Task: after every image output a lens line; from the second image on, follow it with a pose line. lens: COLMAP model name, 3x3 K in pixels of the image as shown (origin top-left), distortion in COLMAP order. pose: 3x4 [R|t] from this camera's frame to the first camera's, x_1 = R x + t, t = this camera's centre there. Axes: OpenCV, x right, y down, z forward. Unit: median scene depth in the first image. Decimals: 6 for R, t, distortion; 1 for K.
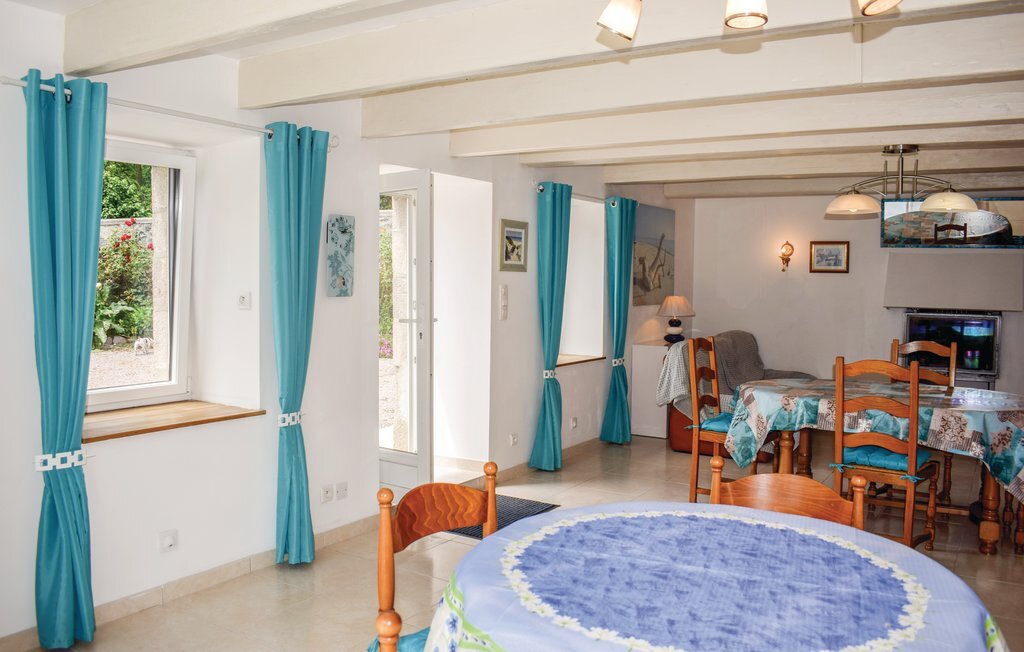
lens RADIAL K [[809.0, 0, 512.2], [0, 809.0, 312.9], [0, 0, 1]] dist [-0.077191, -0.001267]
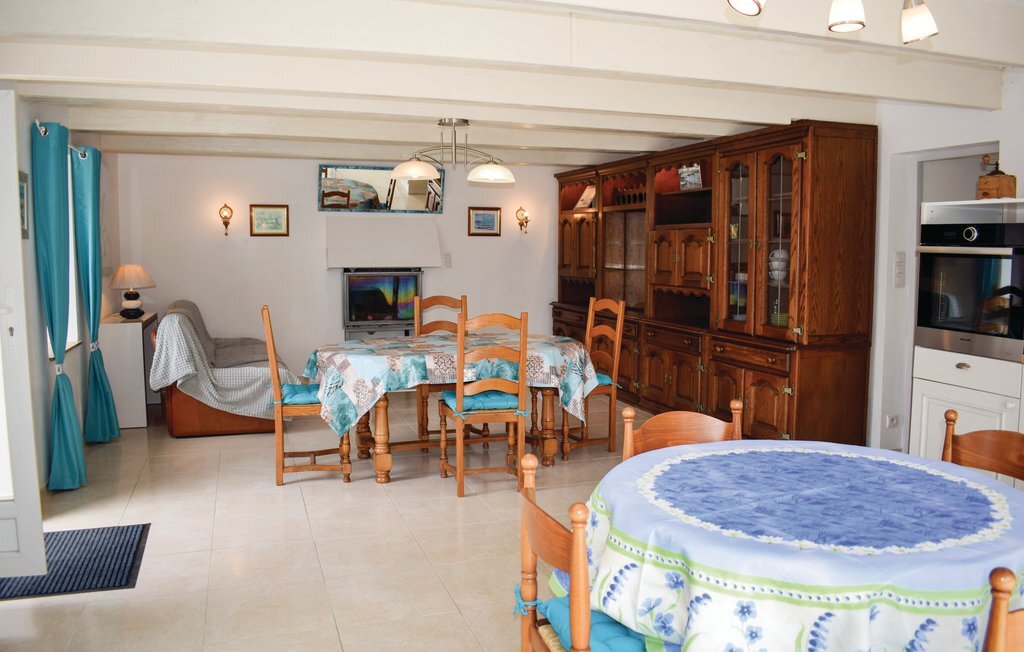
lens RADIAL K [[806.5, 0, 516.3], [0, 806.5, 310.9], [0, 0, 1]] dist [-0.088114, 0.005278]
pose [[0.622755, -0.075429, 0.778773, -0.596627], [0.041944, 0.997129, 0.063037, -0.021567], [-0.781292, -0.006592, 0.624131, 0.400109]]
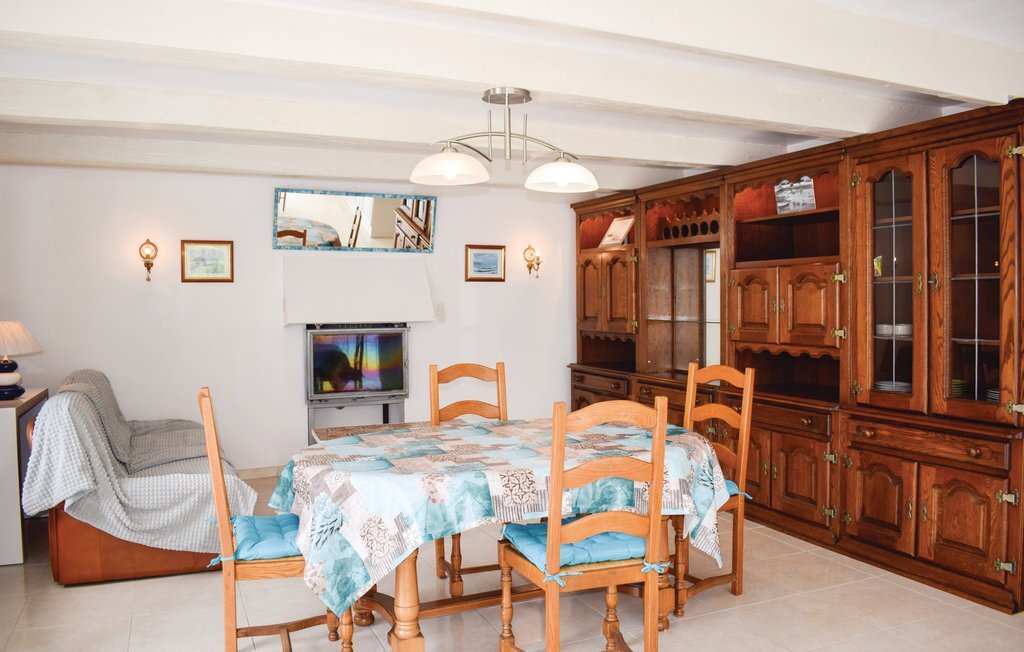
lens RADIAL K [[806.5, 0, 516.3], [0, 806.5, 310.9], [0, 0, 1]] dist [-0.088114, 0.005278]
pose [[0.560207, -0.029716, 0.827820, -0.182065], [0.052154, 0.998639, 0.000554, -0.026633], [-0.826709, 0.042864, 0.560994, 1.032398]]
